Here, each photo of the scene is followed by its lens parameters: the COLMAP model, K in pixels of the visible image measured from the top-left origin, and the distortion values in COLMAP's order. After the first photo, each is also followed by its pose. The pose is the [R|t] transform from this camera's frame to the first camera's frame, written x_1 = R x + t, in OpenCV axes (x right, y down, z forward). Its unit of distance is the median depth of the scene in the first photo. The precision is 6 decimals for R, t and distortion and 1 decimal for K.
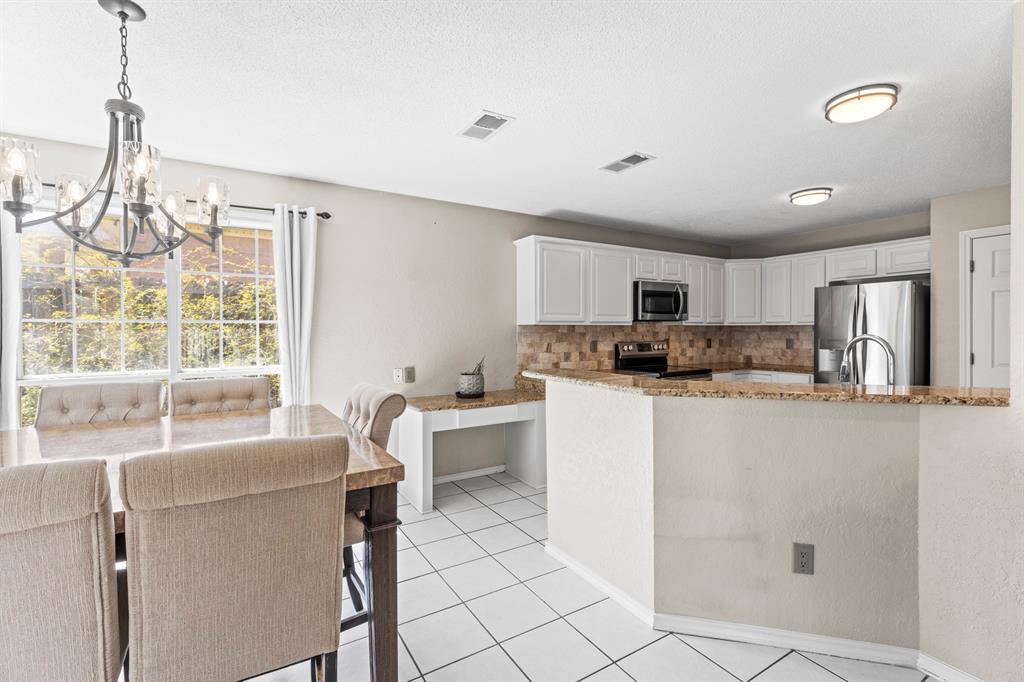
lens RADIAL K [[456.3, 0, 508.6], [0, 456.3, 330.7], [0, 0, 1]] dist [0.001970, 0.000165]
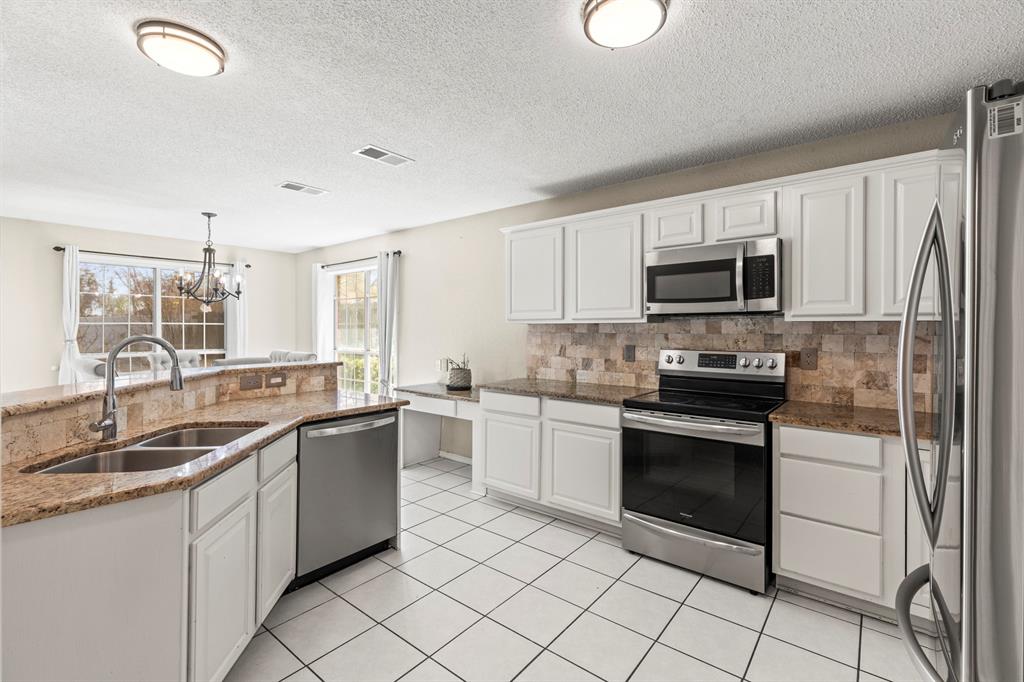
lens RADIAL K [[453.0, 0, 515.4], [0, 453.0, 326.2], [0, 0, 1]] dist [-0.000141, -0.000010]
pose [[0.339478, -0.002314, -0.940611, 0.838195], [-0.004075, 0.999984, -0.003931, -0.004083], [0.940605, 0.005168, 0.339463, 0.631770]]
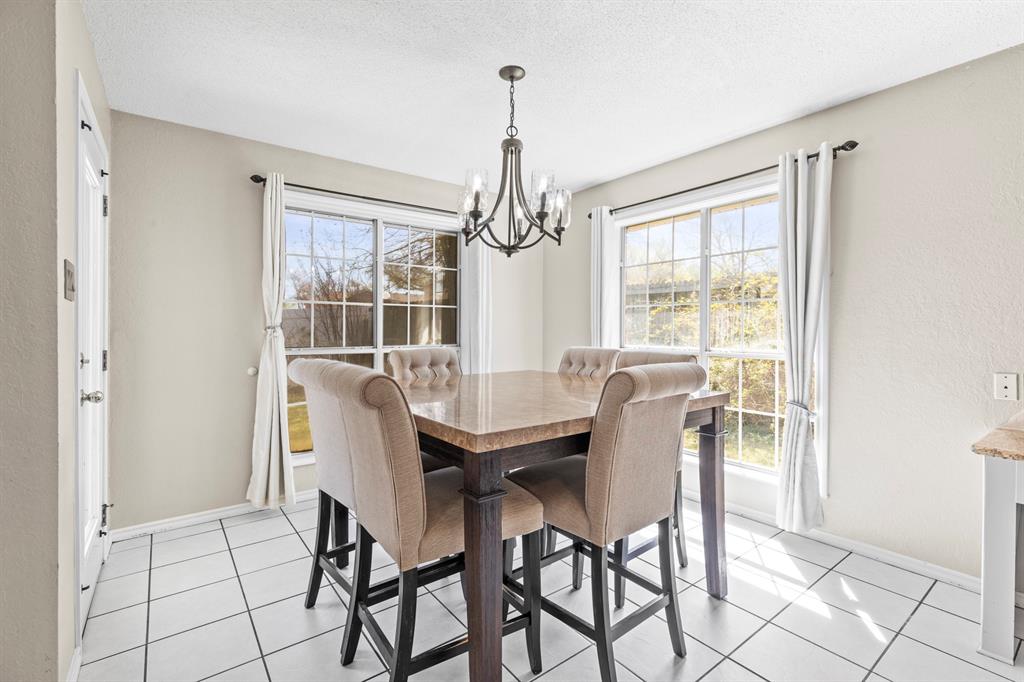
lens RADIAL K [[456.3, 0, 508.6], [0, 456.3, 330.7], [0, 0, 1]] dist [0.001970, 0.000165]
pose [[0.095102, 0.002558, -0.995464, 0.193811], [-0.007804, 0.999968, 0.001824, 0.029934], [0.995437, 0.007595, 0.095119, 0.297042]]
